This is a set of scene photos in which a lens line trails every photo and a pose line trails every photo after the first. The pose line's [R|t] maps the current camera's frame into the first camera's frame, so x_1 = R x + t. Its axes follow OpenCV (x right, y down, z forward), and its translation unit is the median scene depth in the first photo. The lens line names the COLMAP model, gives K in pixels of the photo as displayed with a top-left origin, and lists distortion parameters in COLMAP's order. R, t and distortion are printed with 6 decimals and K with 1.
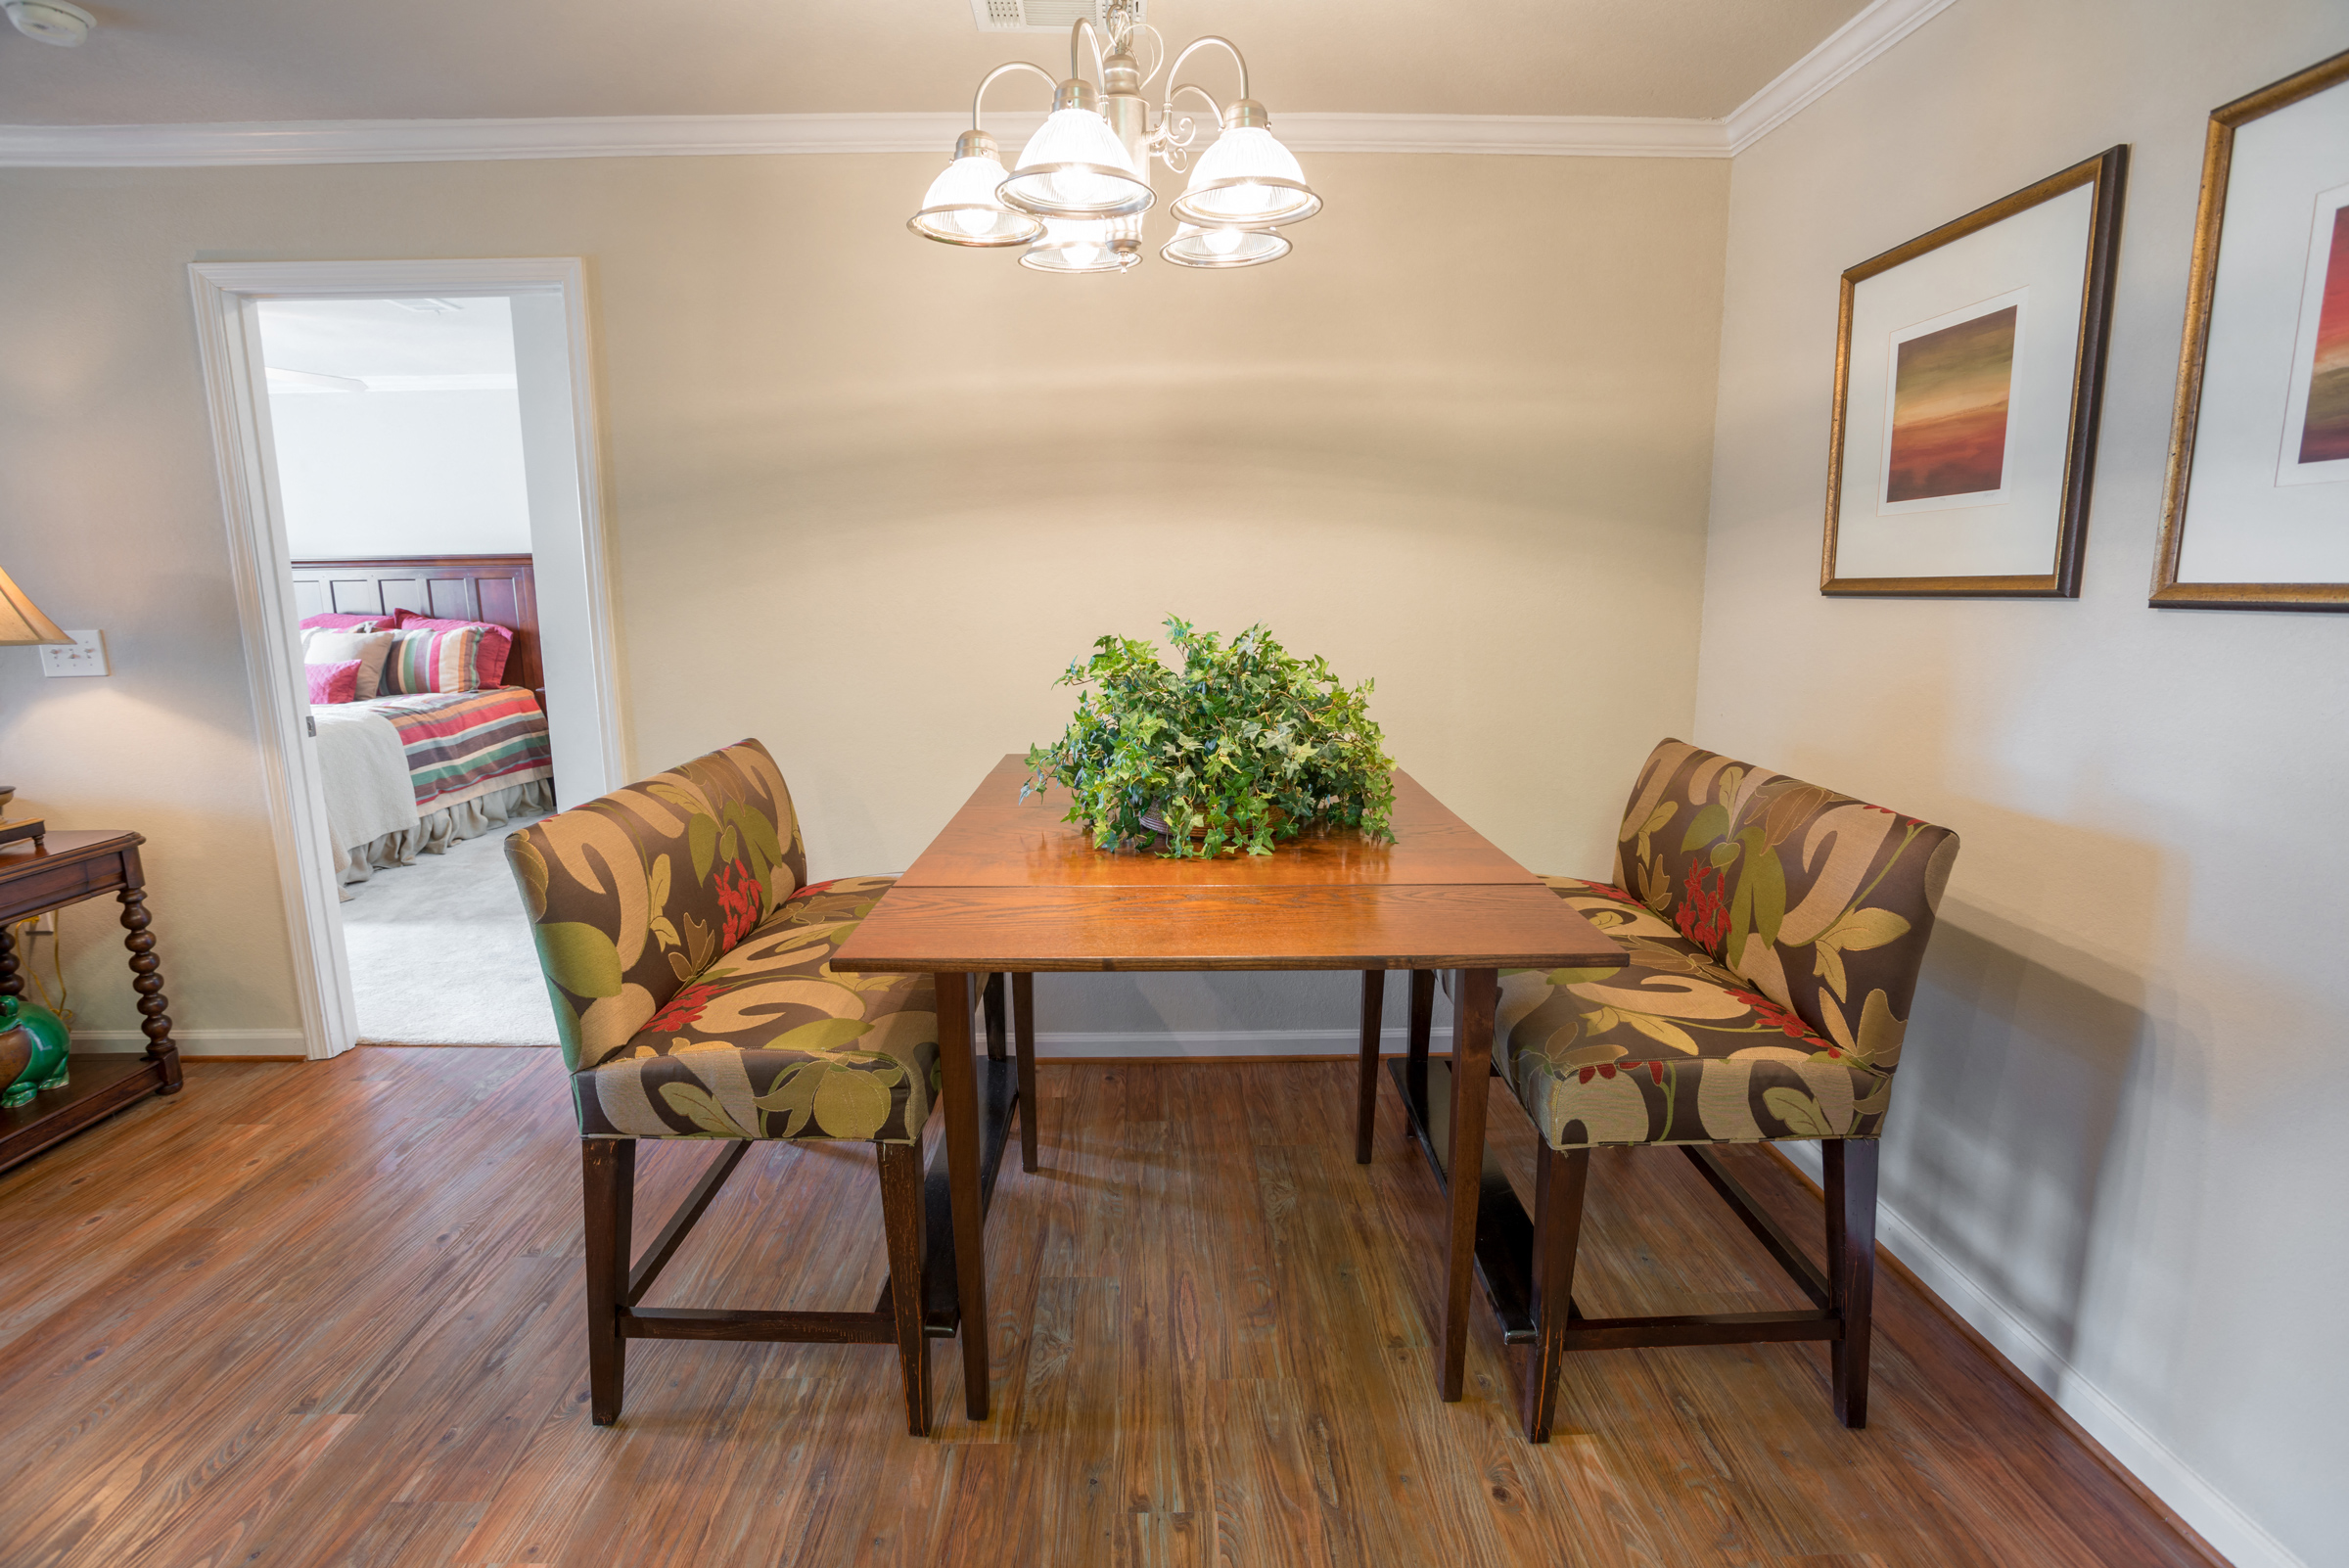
lens RADIAL K [[1161.9, 0, 1174.5], [0, 1161.9, 784.0], [0, 0, 1]] dist [-0.015273, 0.000211]
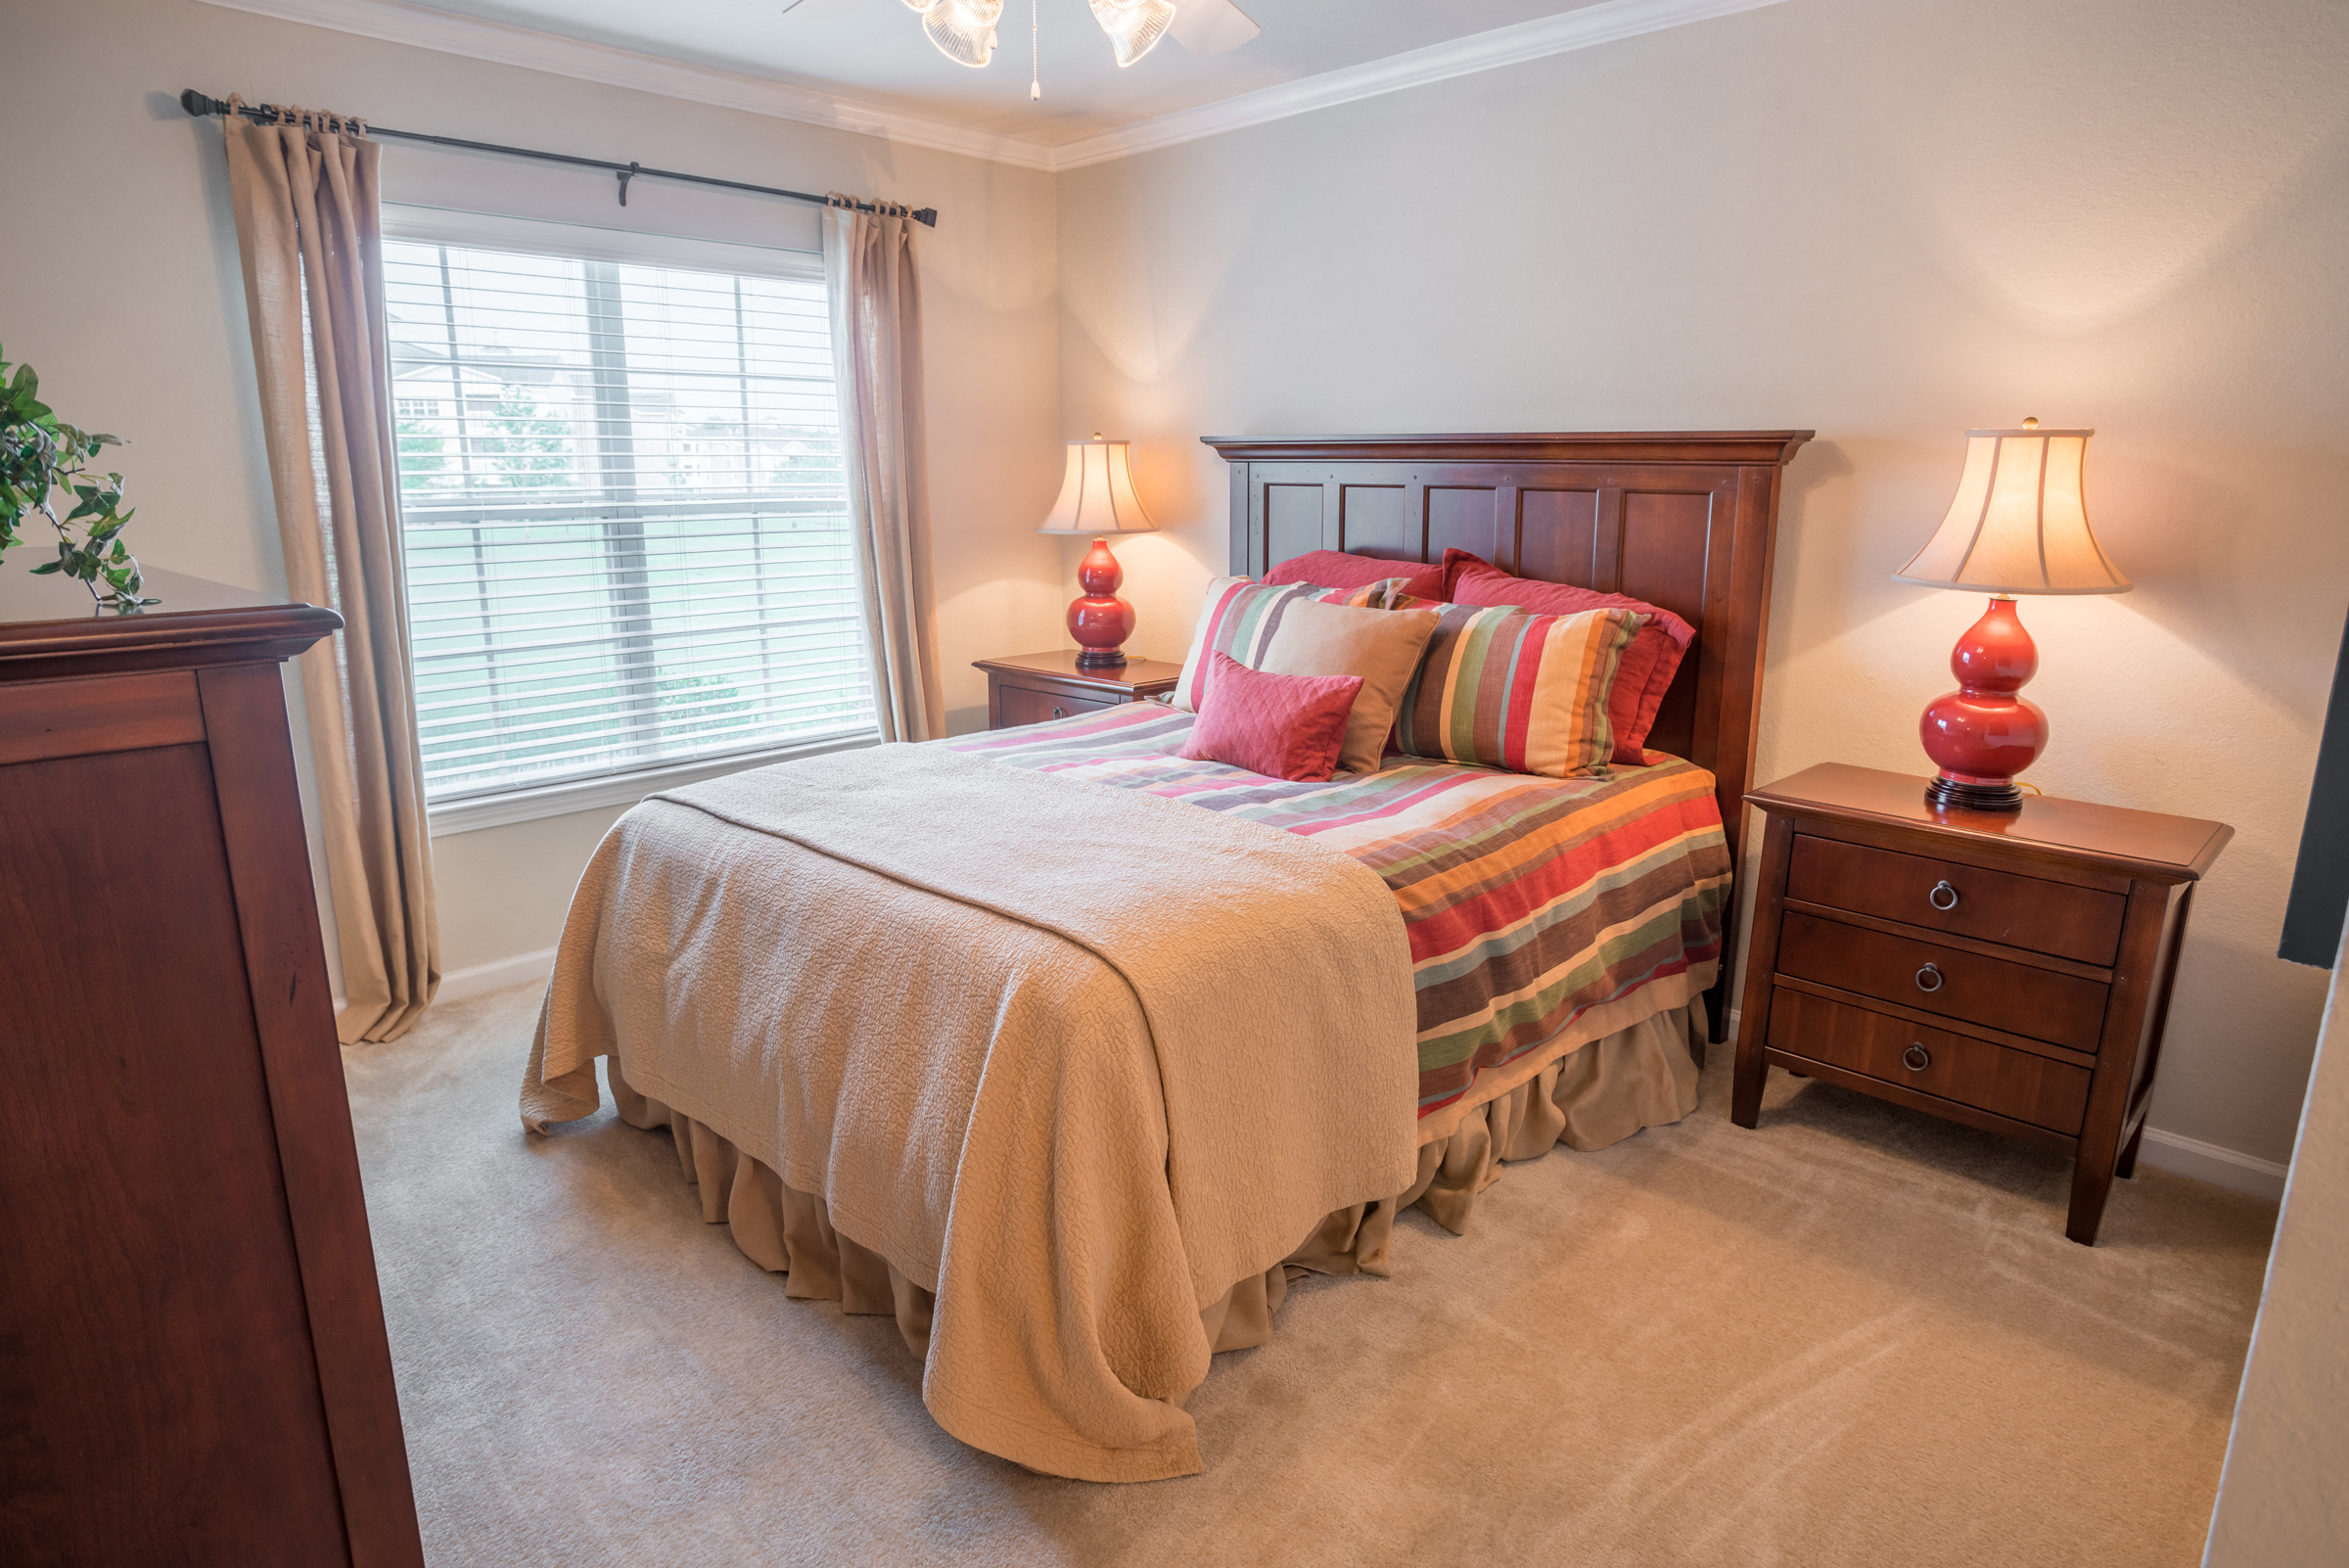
lens RADIAL K [[1277.9, 0, 1174.5], [0, 1277.9, 784.0], [0, 0, 1]] dist [-0.090547, 0.046960]
pose [[0.704815, 0.171758, -0.688284, -0.424258], [-0.139069, 0.984874, 0.103361, -0.105688], [0.695626, 0.022868, 0.718040, 0.615078]]
